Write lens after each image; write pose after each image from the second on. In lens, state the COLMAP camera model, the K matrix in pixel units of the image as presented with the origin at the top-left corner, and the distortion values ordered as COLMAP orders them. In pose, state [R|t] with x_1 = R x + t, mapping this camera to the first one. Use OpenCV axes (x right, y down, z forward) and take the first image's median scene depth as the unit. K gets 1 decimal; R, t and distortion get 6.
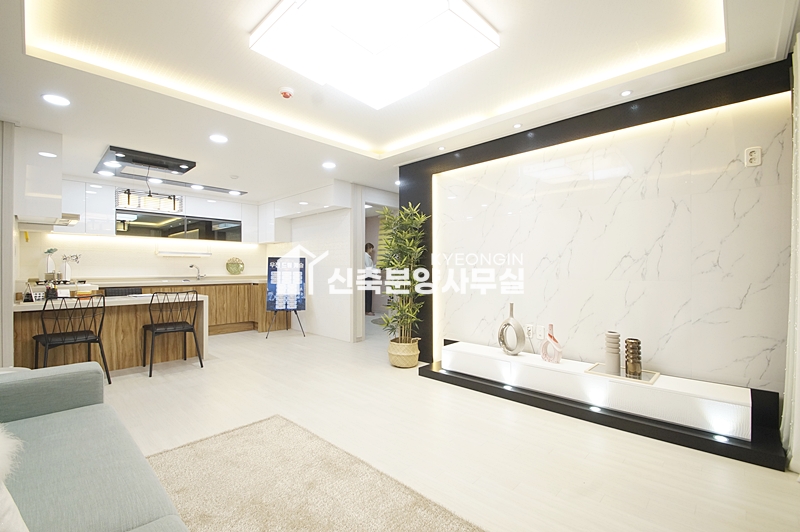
lens RADIAL K [[353.1, 0, 384.3], [0, 353.1, 268.1], [0, 0, 1]] dist [0.016932, -0.018745]
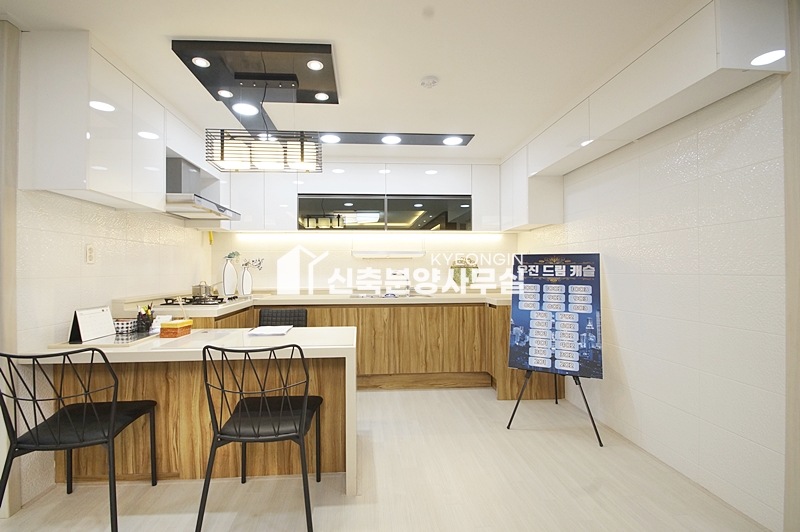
lens RADIAL K [[353.1, 0, 384.3], [0, 353.1, 268.1], [0, 0, 1]] dist [0.016932, -0.018745]
pose [[0.749467, -0.007334, -0.662001, -0.136128], [0.006371, 0.999972, -0.003865, -0.011300], [0.662011, -0.001321, 0.749493, 0.509009]]
